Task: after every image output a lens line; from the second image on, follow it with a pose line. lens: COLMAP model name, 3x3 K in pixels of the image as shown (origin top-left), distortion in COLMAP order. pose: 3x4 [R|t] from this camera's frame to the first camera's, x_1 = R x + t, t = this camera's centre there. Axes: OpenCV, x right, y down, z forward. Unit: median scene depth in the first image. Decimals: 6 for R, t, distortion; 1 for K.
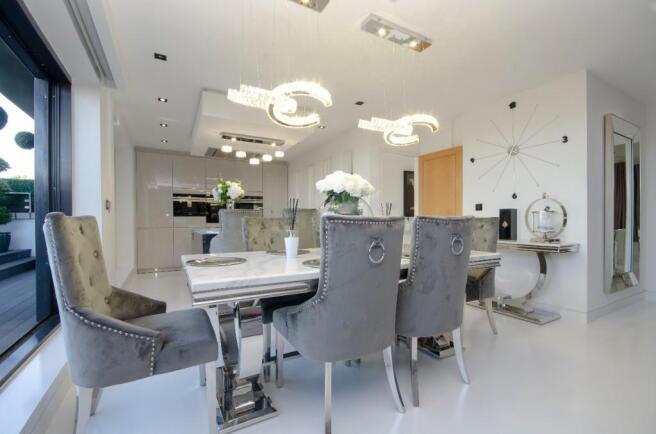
lens RADIAL K [[292.3, 0, 328.8], [0, 292.3, 221.6], [0, 0, 1]] dist [-0.002436, -0.000315]
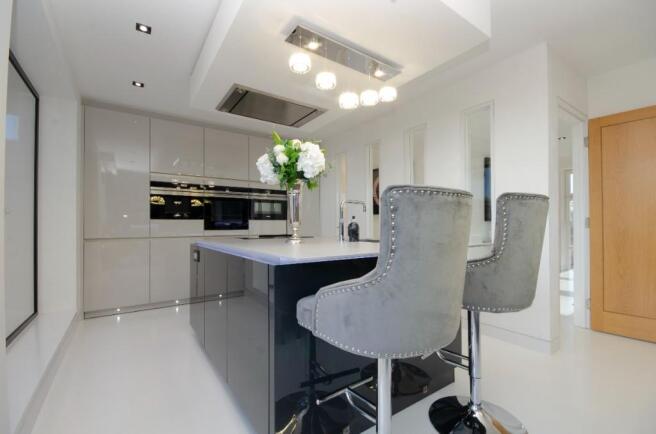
lens RADIAL K [[292.3, 0, 328.8], [0, 292.3, 221.6], [0, 0, 1]] dist [-0.002436, -0.000315]
pose [[0.995227, 0.002748, 0.097553, -0.318065], [-0.000973, 0.999833, -0.018237, -0.002662], [-0.097586, 0.018055, 0.995063, 0.516398]]
